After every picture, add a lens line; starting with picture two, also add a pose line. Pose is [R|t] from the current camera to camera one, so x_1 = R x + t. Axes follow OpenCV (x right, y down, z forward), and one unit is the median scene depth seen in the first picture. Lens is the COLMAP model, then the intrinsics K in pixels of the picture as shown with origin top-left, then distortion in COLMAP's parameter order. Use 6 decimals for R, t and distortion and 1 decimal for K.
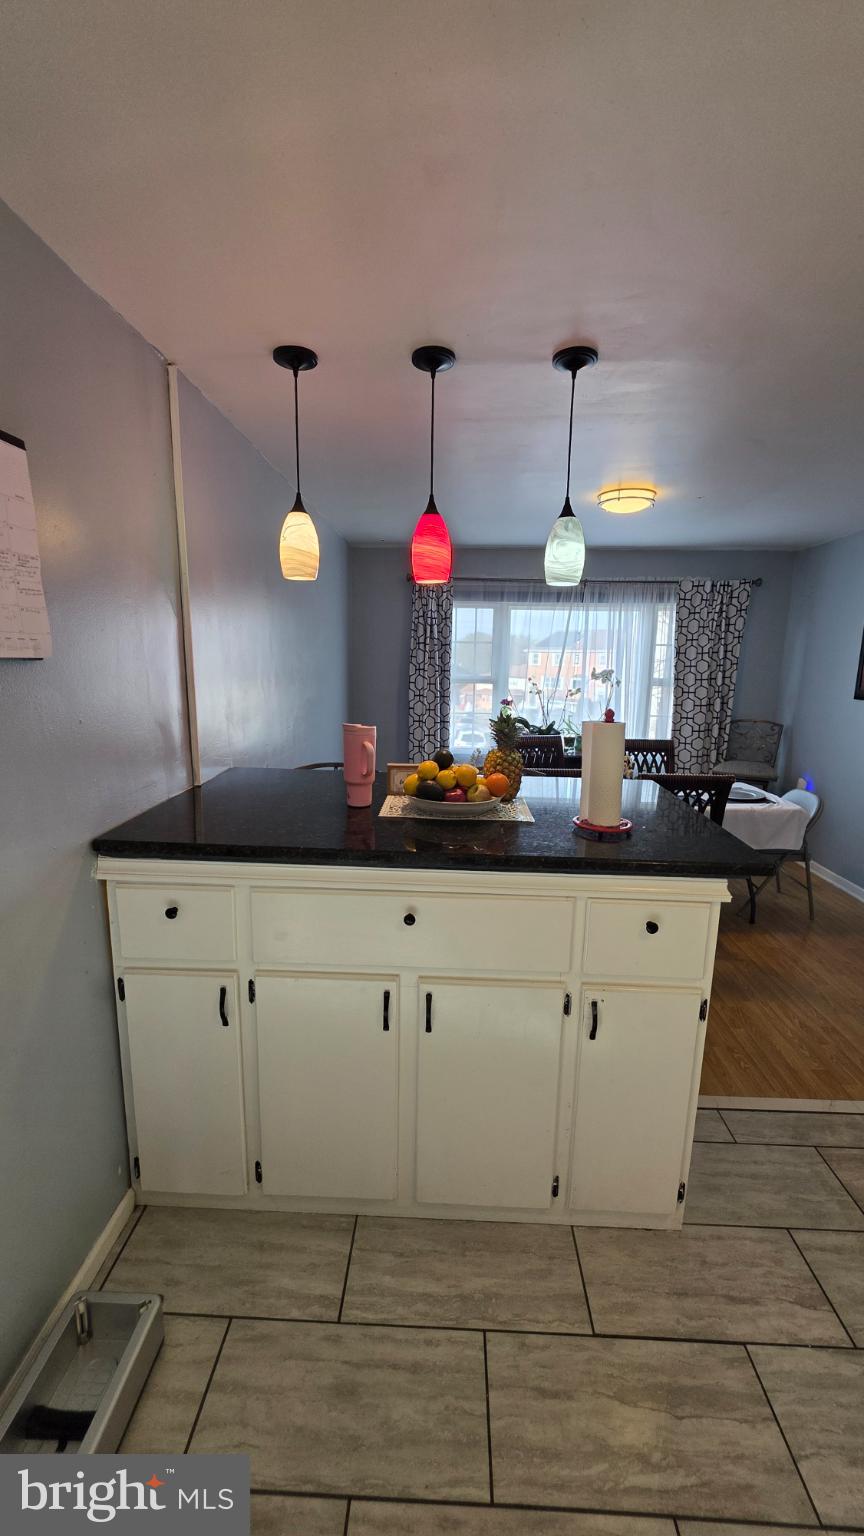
lens RADIAL K [[616.1, 0, 435.7], [0, 616.1, 775.4], [0, 0, 1]] dist [0.000842, 0.000683]
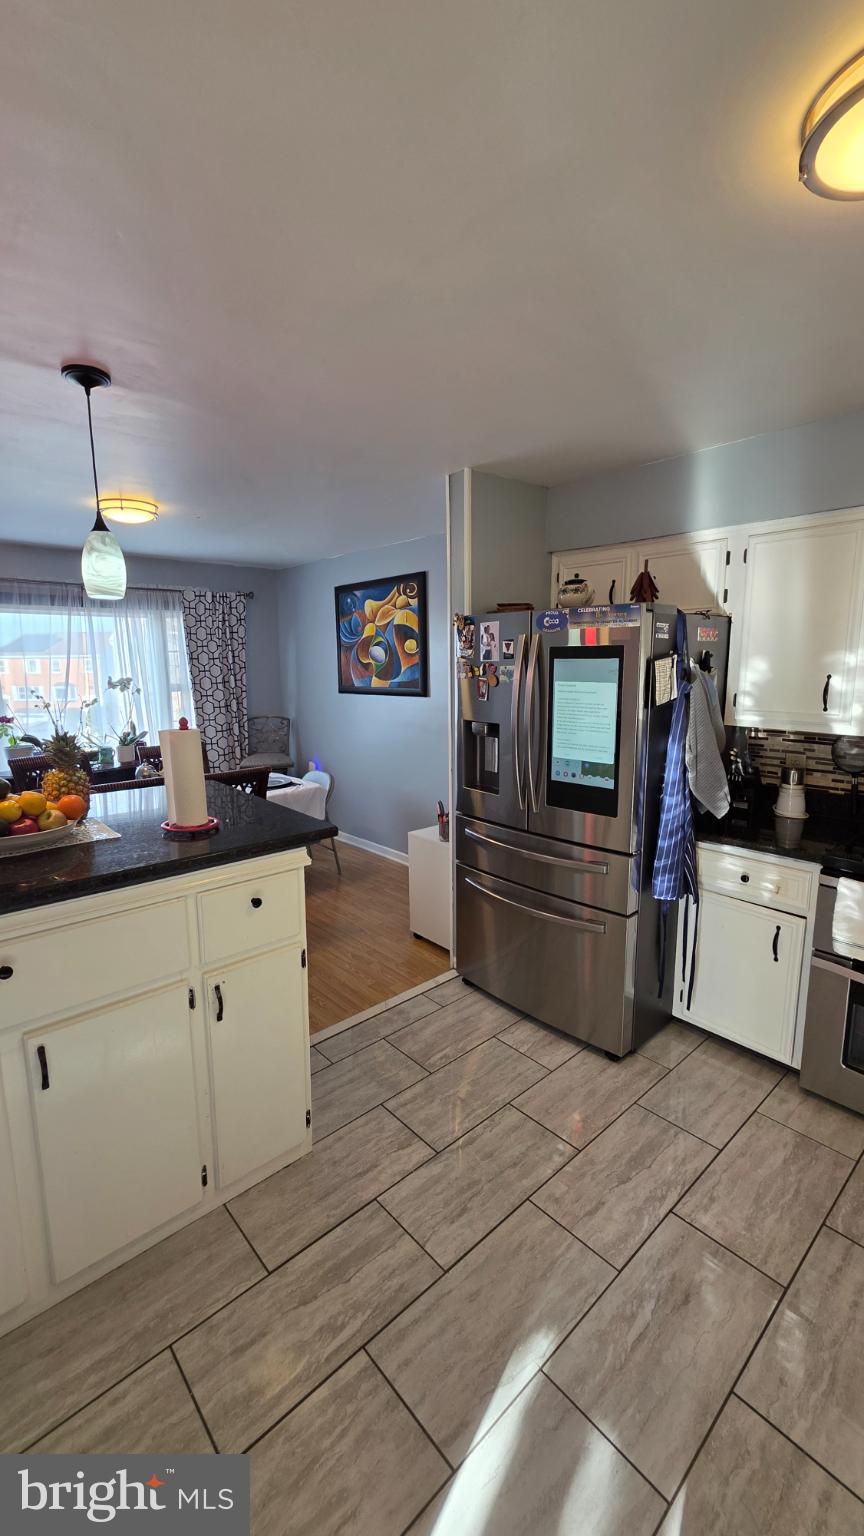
lens RADIAL K [[616.1, 0, 426.6], [0, 616.1, 763.9], [0, 0, 1]] dist [0.000842, 0.000683]
pose [[0.724584, -0.134743, 0.675886, -0.140692], [0.149690, 0.988059, 0.036502, -0.002962], [-0.672734, 0.074725, 0.736101, -0.069938]]
